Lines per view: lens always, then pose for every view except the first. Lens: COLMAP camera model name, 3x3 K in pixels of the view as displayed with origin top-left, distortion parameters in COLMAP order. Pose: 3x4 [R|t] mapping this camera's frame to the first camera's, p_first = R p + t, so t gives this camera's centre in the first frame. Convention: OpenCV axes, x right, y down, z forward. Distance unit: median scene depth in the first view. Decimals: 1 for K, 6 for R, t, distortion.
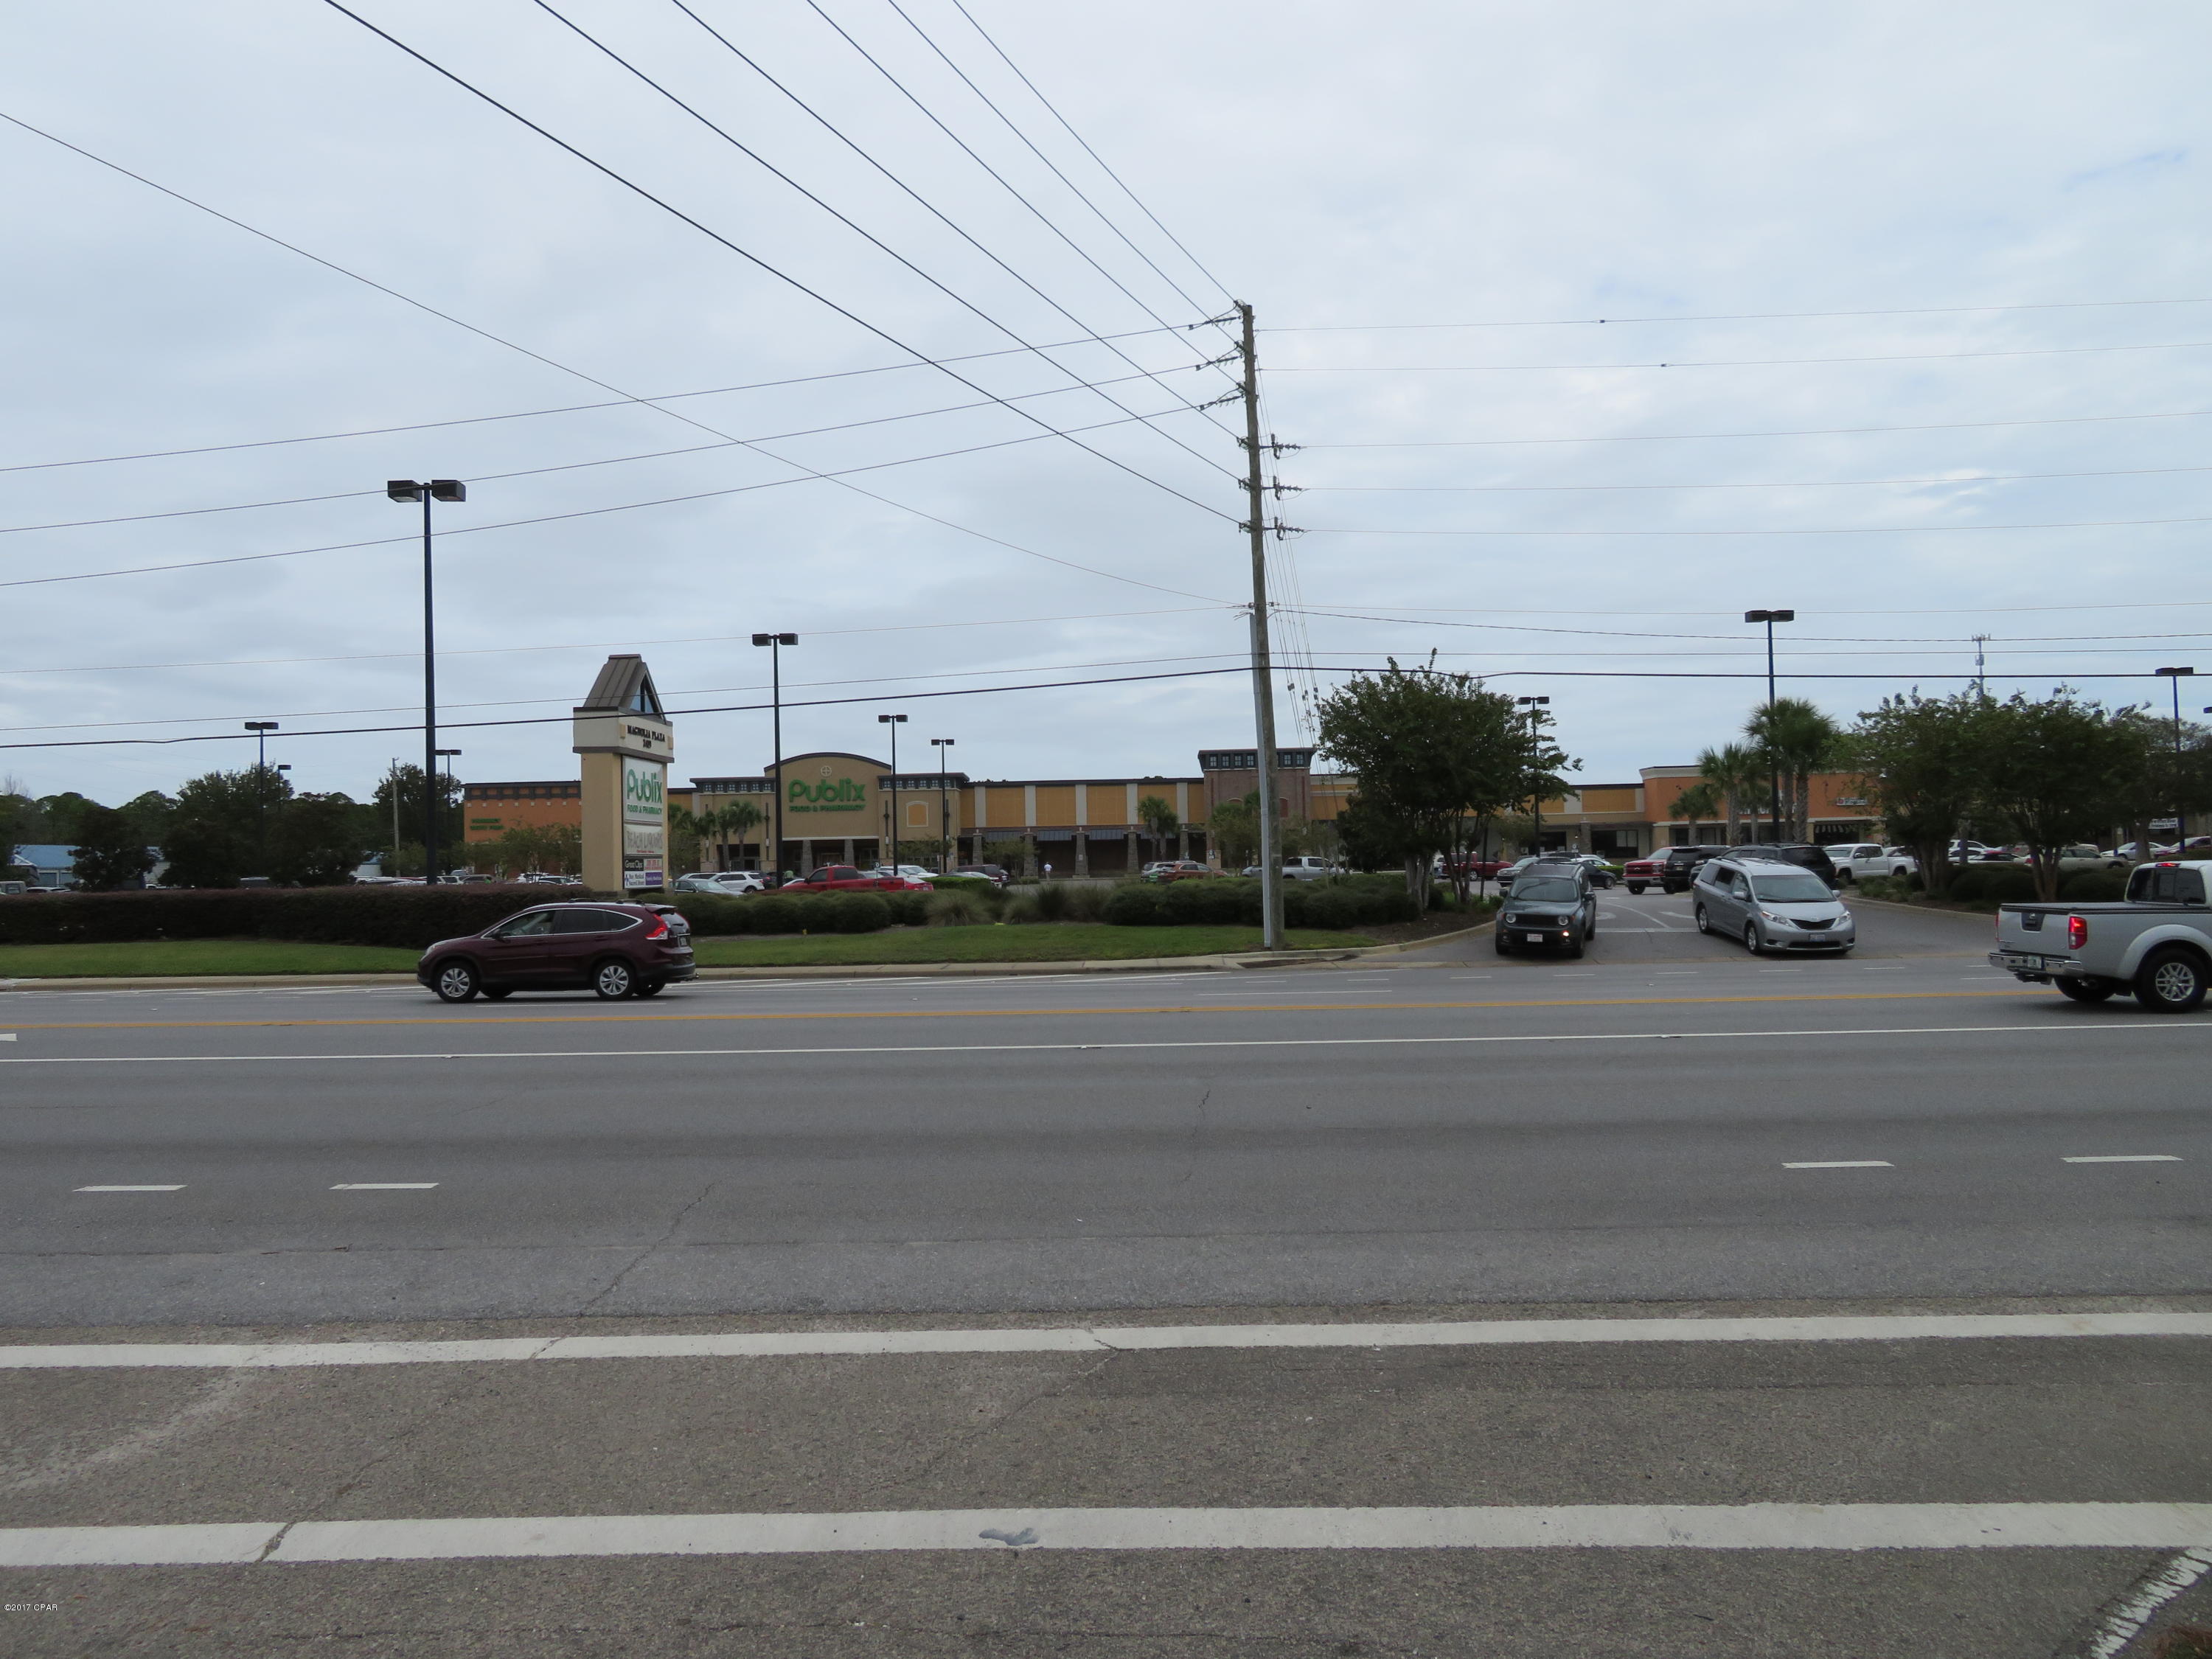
lens RADIAL K [[1542.1, 0, 1095.5], [0, 1542.1, 828.4], [0, 0, 1]] dist [-0.011099, 0.003983]
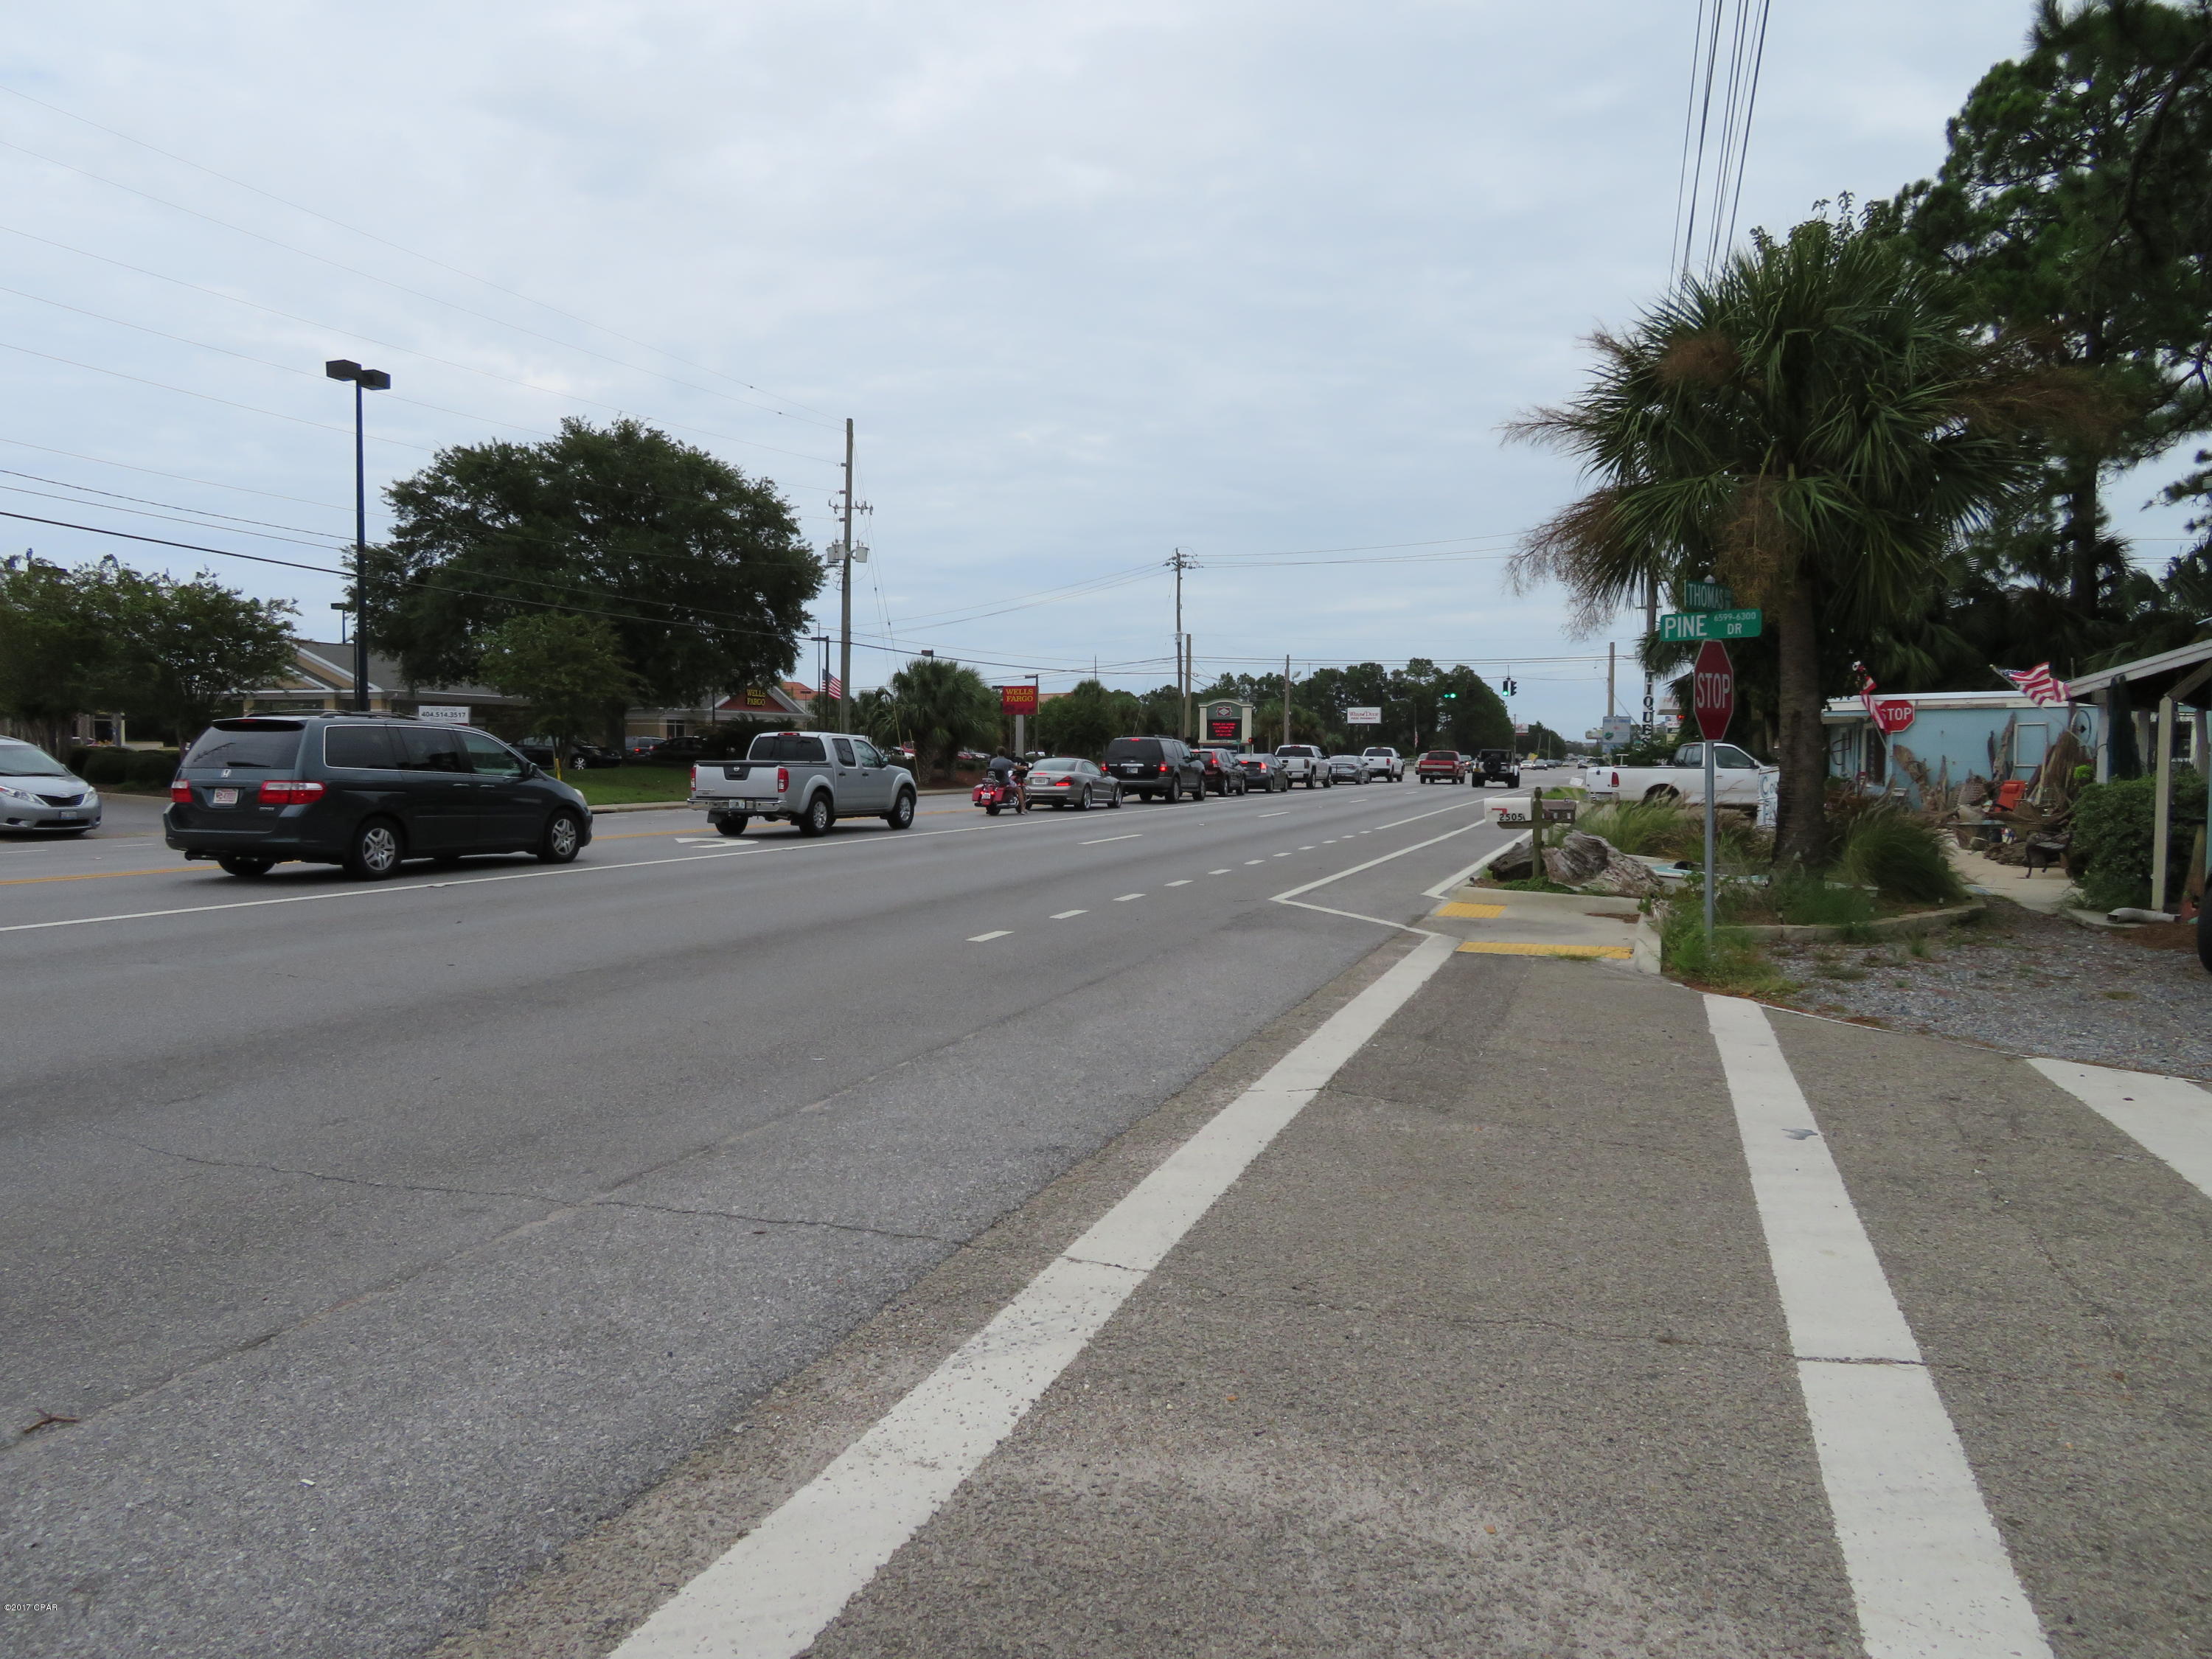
lens RADIAL K [[1542.1, 0, 1095.7], [0, 1542.1, 828.8], [0, 0, 1]] dist [-0.011099, 0.003983]
pose [[0.297490, -0.016920, 0.954575, -1.011291], [-0.041532, 0.998667, 0.030645, 0.133907], [-0.953821, -0.048762, 0.296391, 0.835847]]
